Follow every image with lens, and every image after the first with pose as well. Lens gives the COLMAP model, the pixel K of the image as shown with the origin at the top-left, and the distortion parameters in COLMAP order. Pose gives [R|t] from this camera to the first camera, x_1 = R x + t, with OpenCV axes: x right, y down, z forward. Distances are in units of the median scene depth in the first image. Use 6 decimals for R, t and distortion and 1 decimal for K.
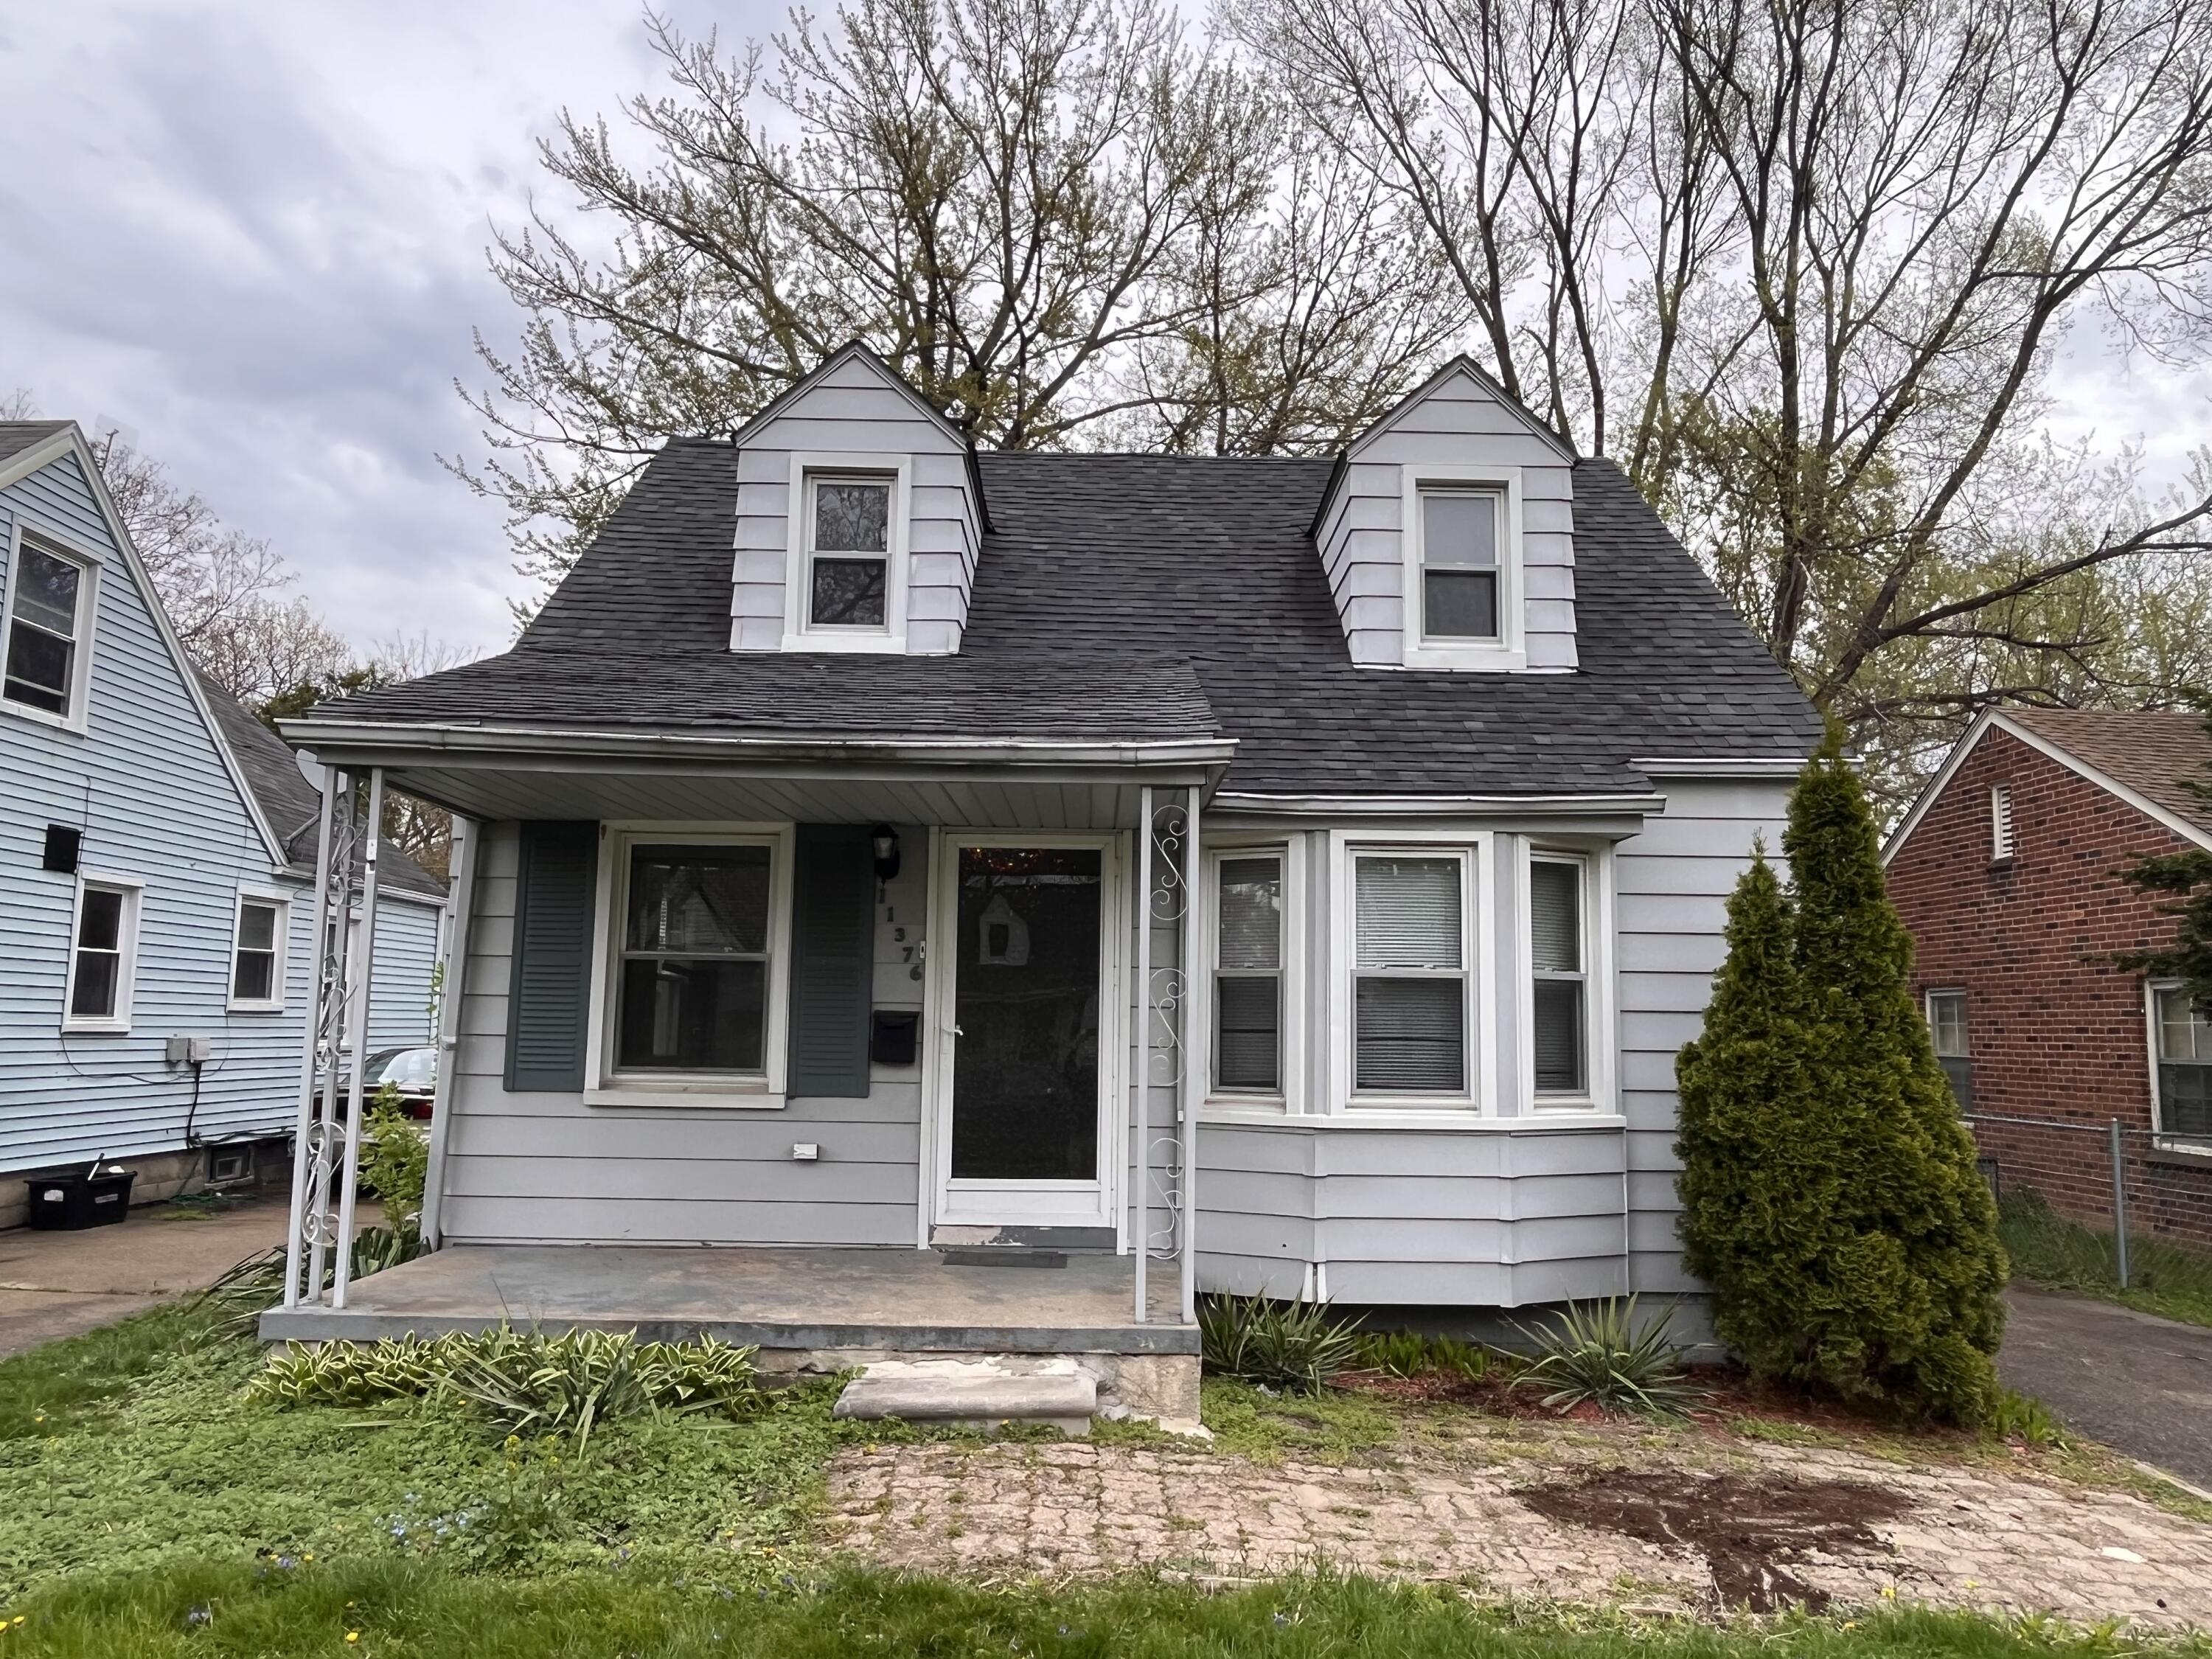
lens RADIAL K [[1539.7, 0, 1102.3], [0, 1539.7, 839.4], [0, 0, 1]] dist [-0.007382, -0.004666]
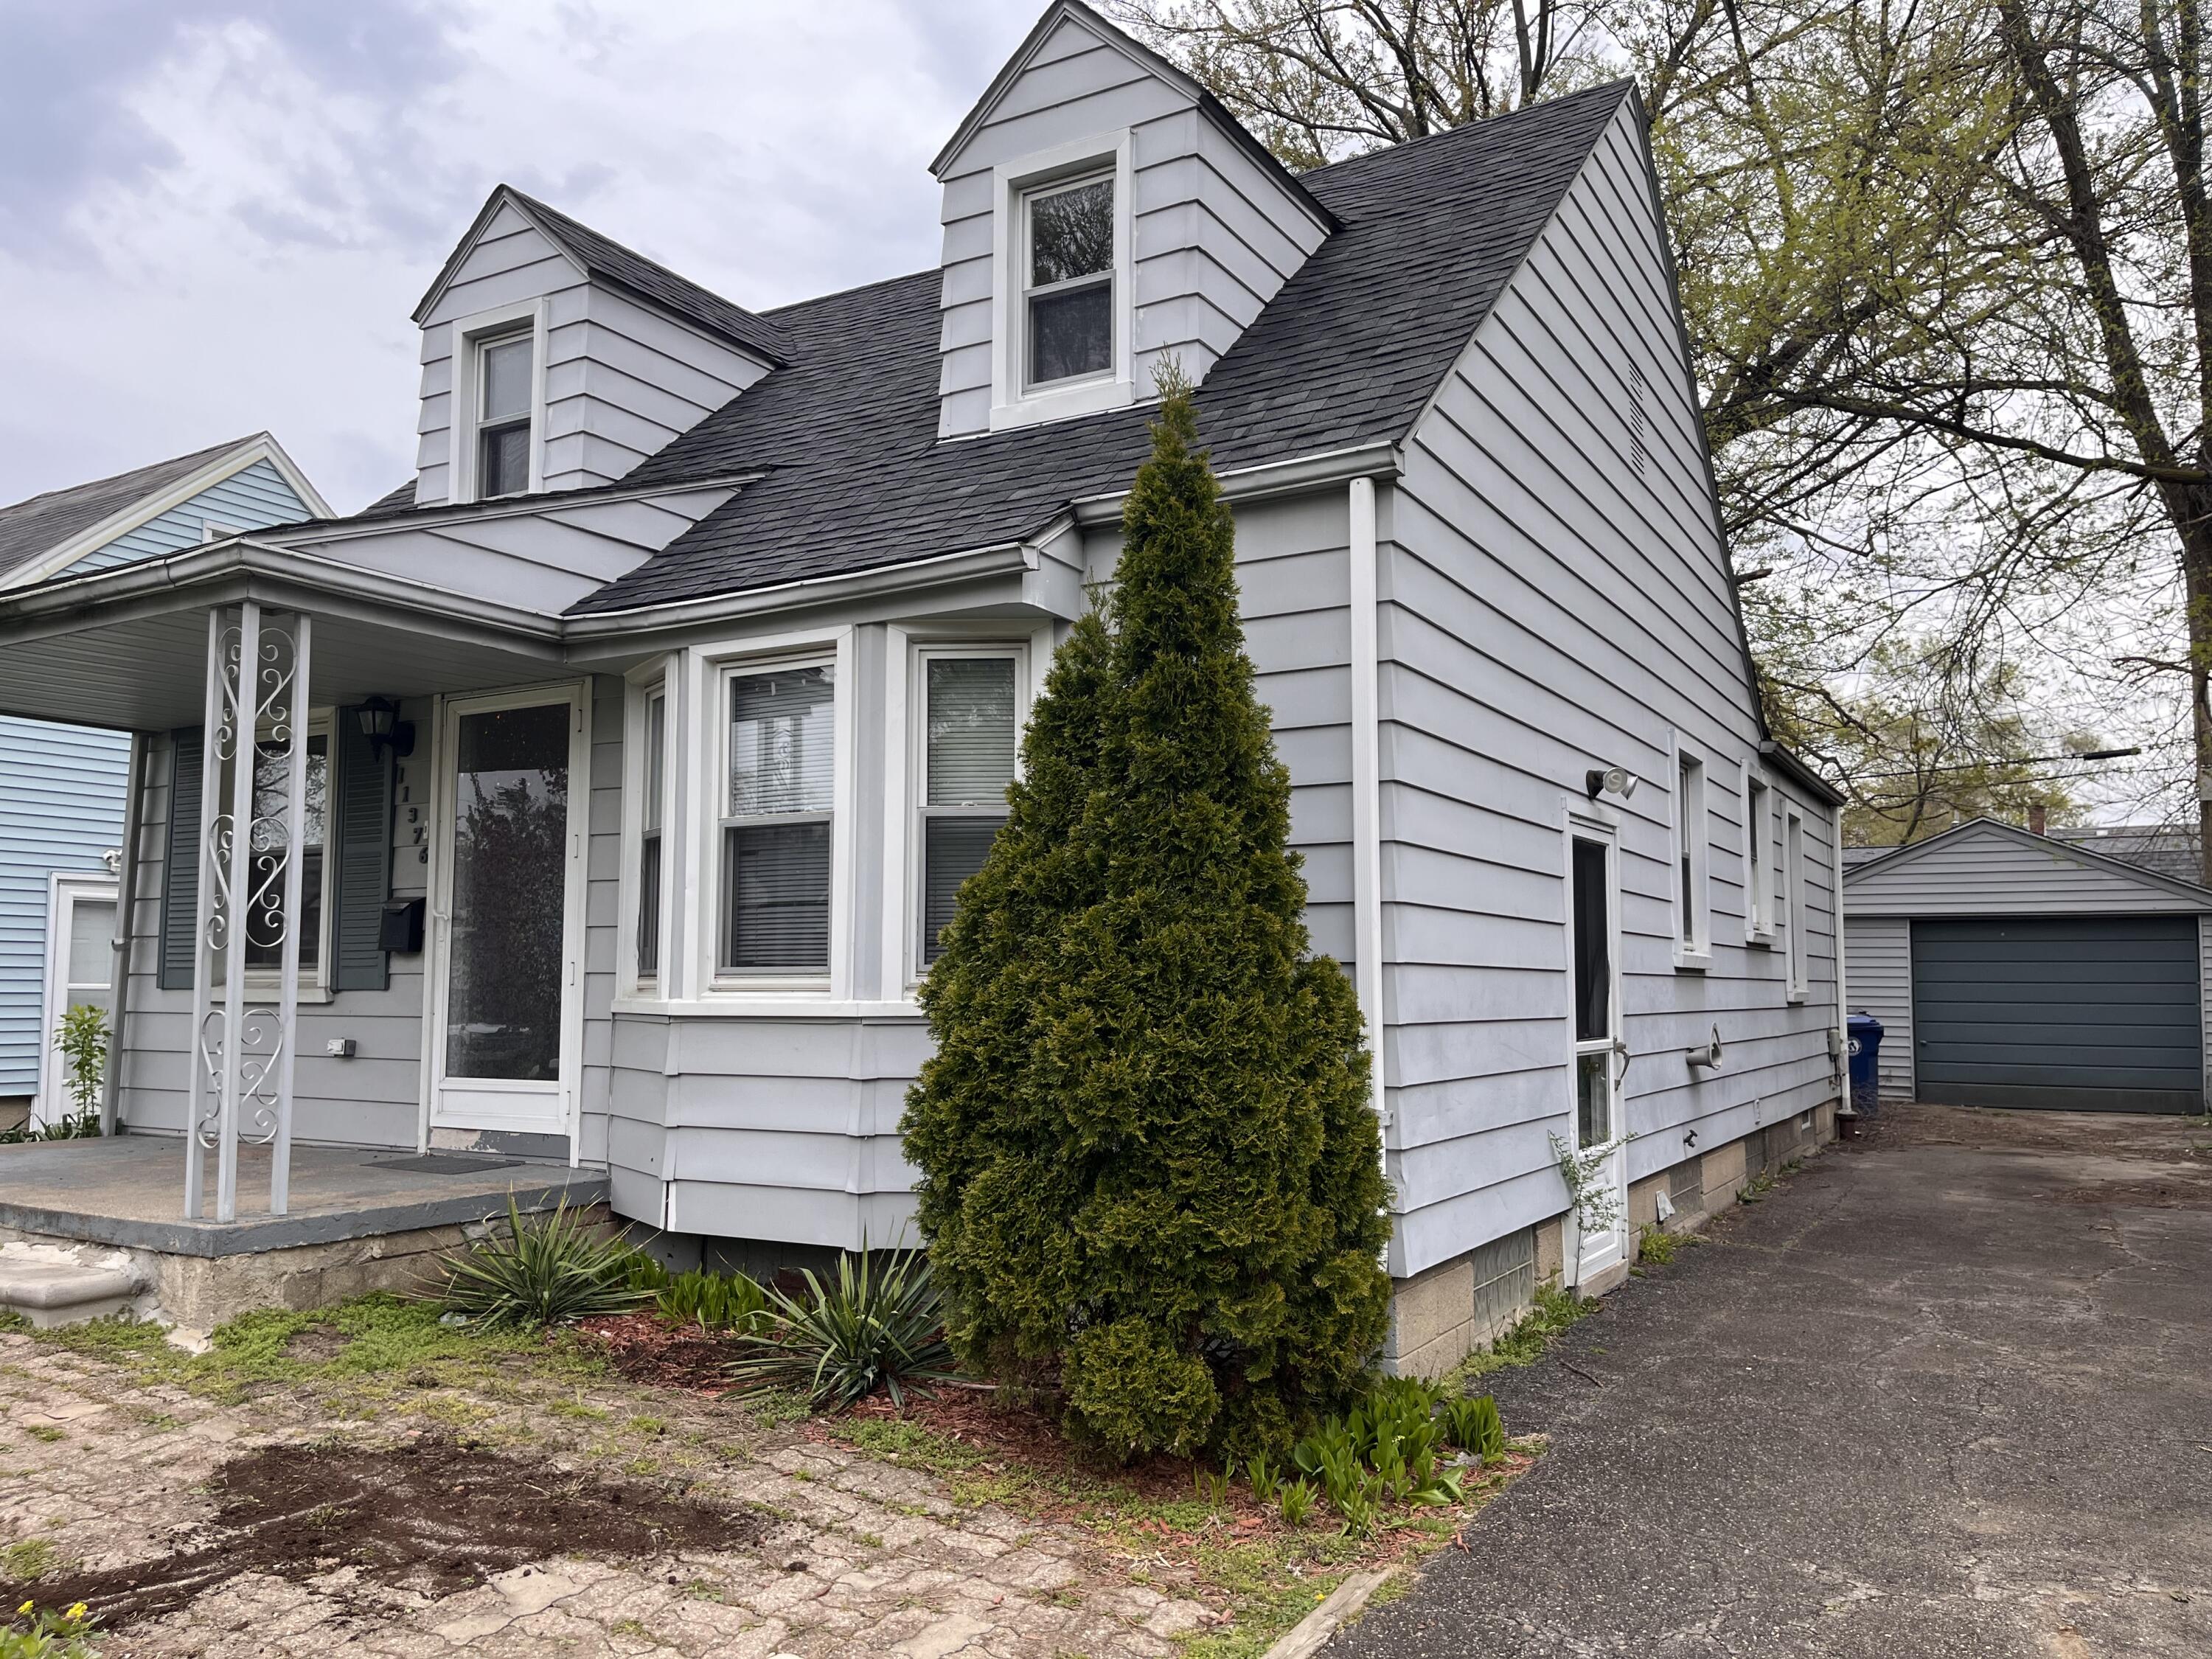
lens RADIAL K [[1681.2, 0, 1110.5], [0, 1681.2, 824.4], [0, 0, 1]] dist [-0.007123, -0.027177]
pose [[0.867952, -0.063557, -0.492565, 0.987446], [0.078081, 0.996907, 0.008953, 0.123200], [0.490472, -0.046230, 0.870230, 0.443460]]
